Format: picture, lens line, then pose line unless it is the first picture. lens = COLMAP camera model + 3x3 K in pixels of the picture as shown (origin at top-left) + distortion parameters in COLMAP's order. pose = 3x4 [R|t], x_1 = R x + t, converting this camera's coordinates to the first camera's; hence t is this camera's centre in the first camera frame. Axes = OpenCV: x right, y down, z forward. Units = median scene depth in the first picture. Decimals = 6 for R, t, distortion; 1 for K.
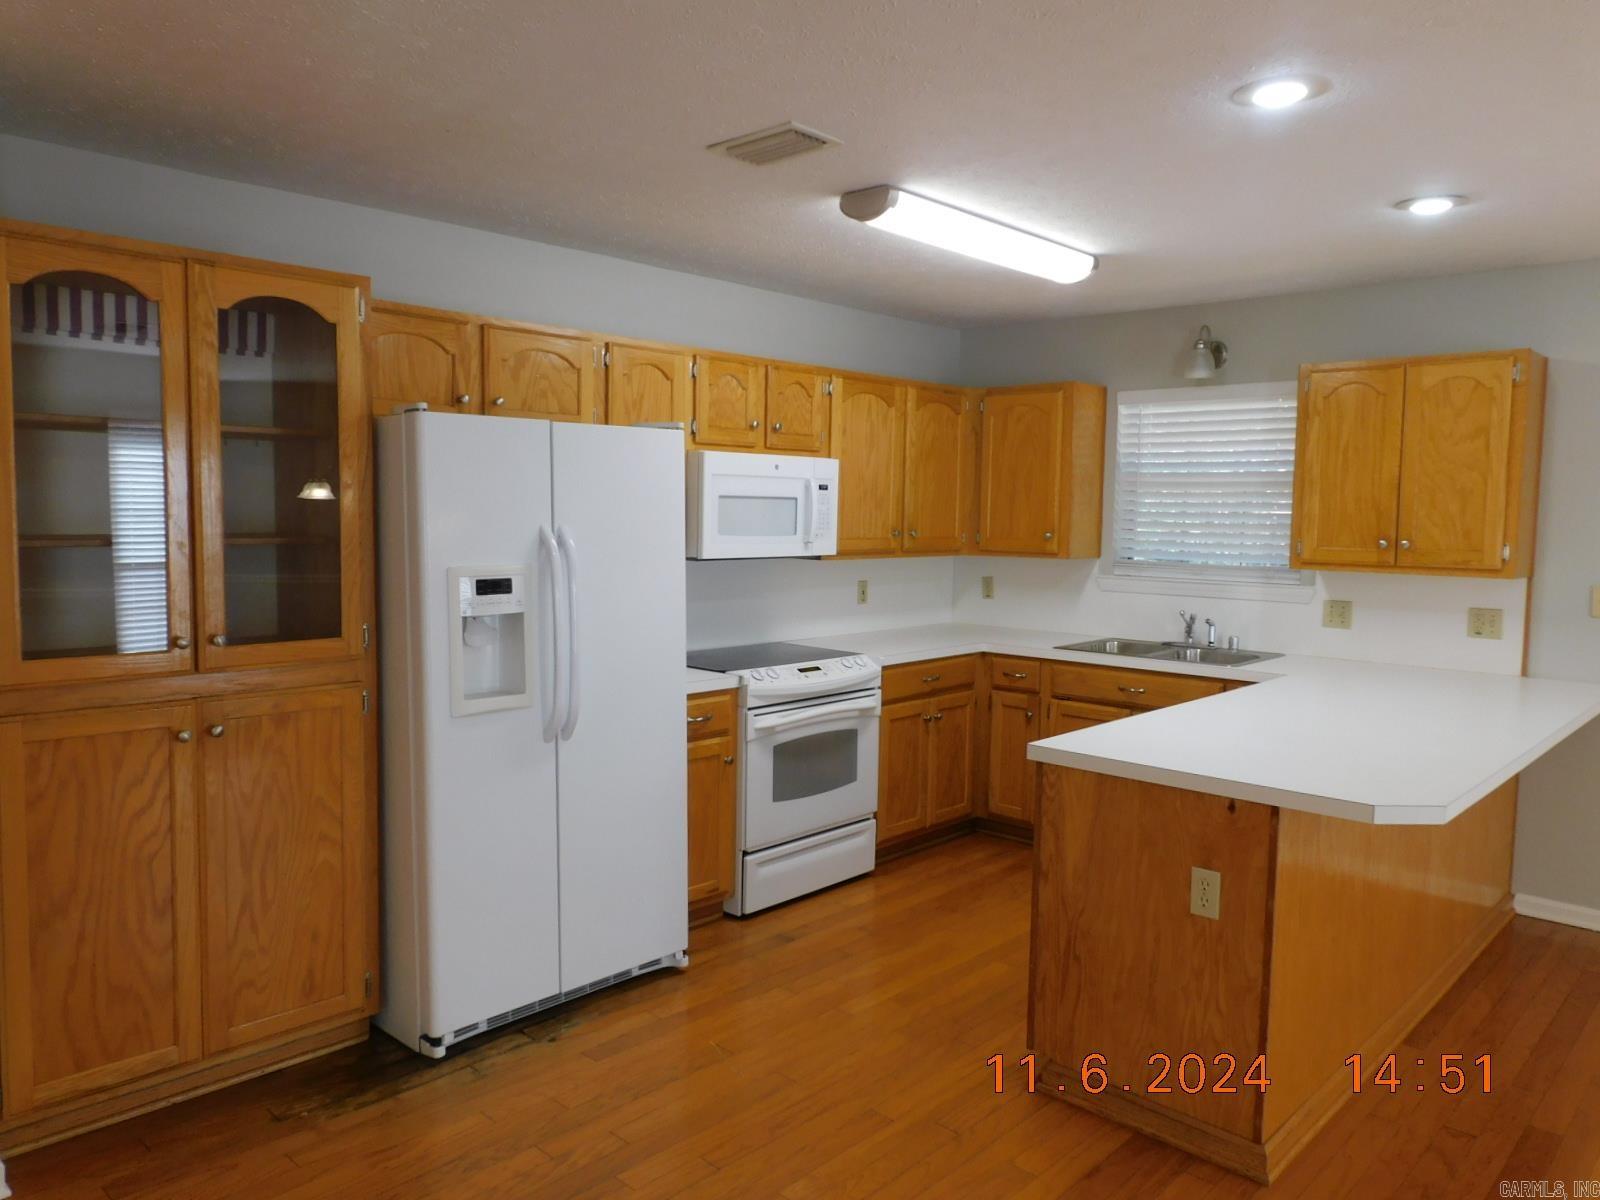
lens RADIAL K [[1155.1, 0, 800.0], [0, 1155.1, 600.0], [0, 0, 1]] dist [-0.002818, -0.000028]
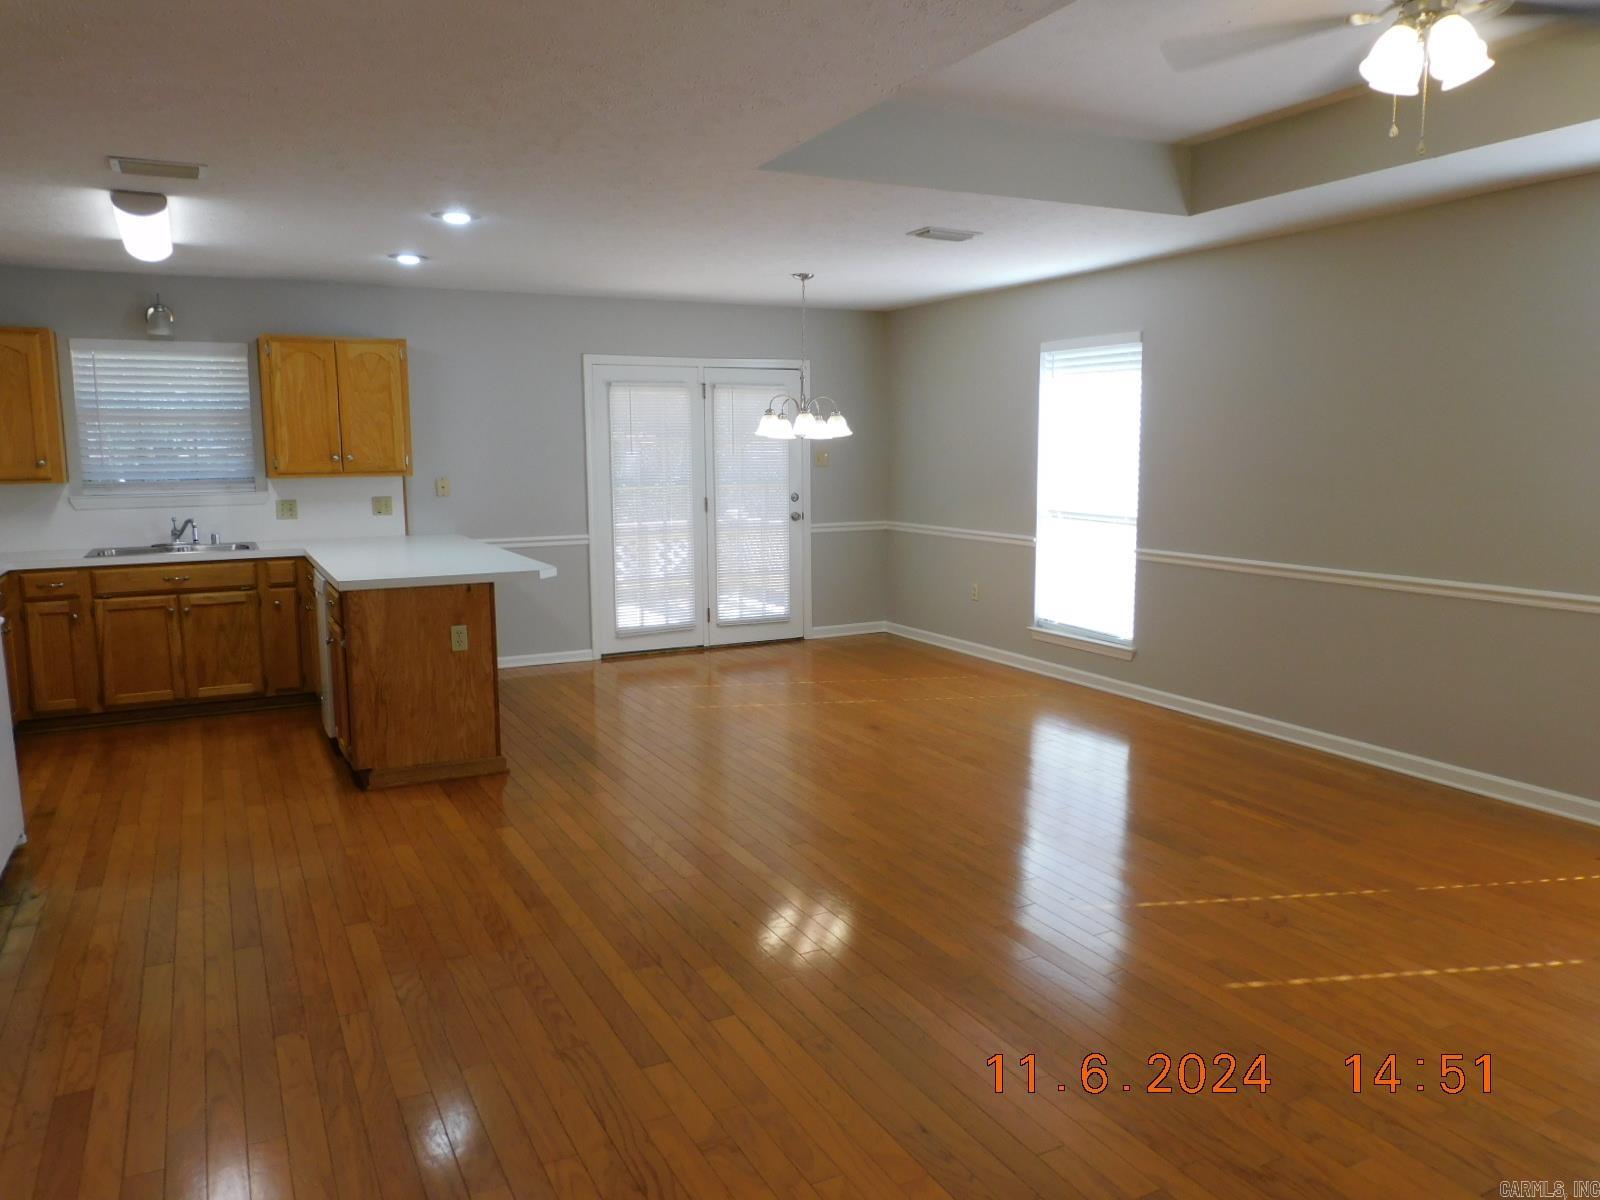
lens RADIAL K [[1136.9, 0, 813.0], [0, 1136.9, 603.0], [0, 0, 1]] dist [-0.006922, 0.001843]
pose [[0.330772, -0.147287, 0.932146, -0.722261], [0.088827, 0.988220, 0.124627, 0.010410], [-0.939521, 0.041576, 0.339958, -0.107679]]
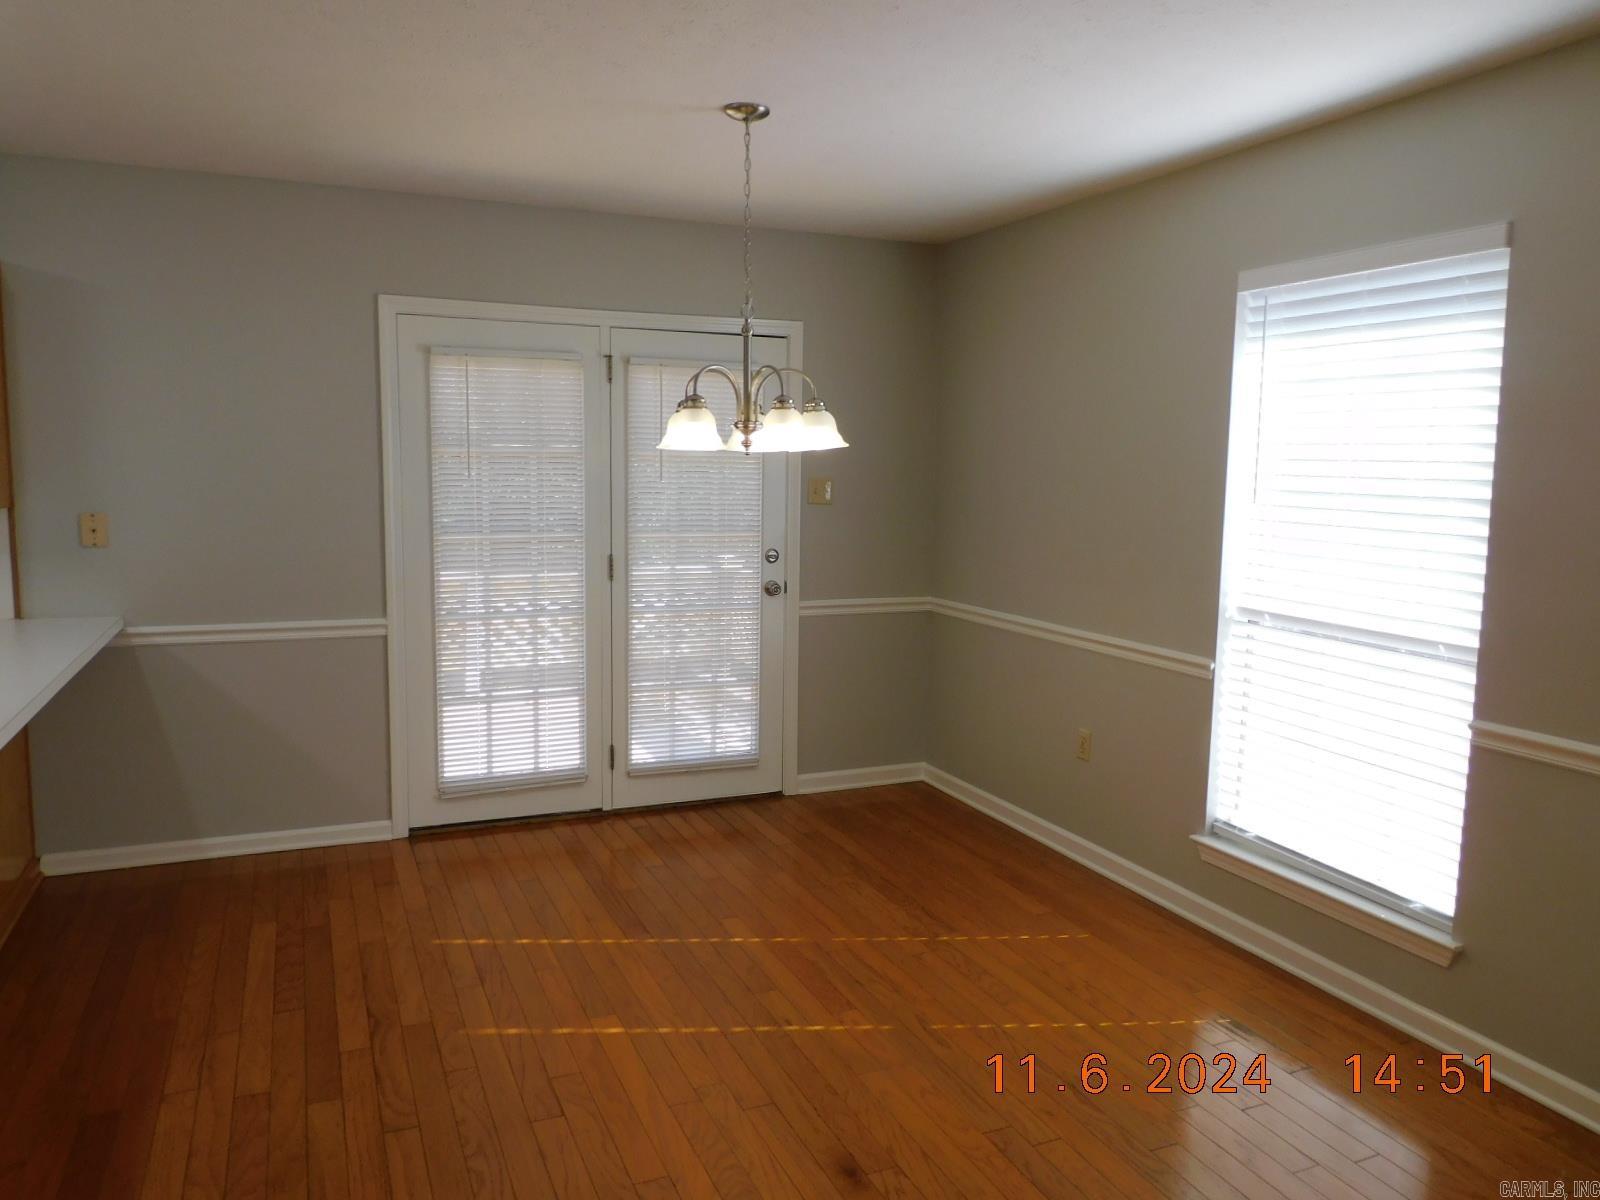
lens RADIAL K [[1149.4, 0, 800.0], [0, 1149.4, 600.0], [0, 0, 1]] dist [0.003380, -0.000732]
pose [[0.402399, -0.117348, 0.907912, 0.060943], [0.066142, 0.992885, 0.099015, 0.003255], [-0.913072, 0.020208, 0.407298, 0.079628]]
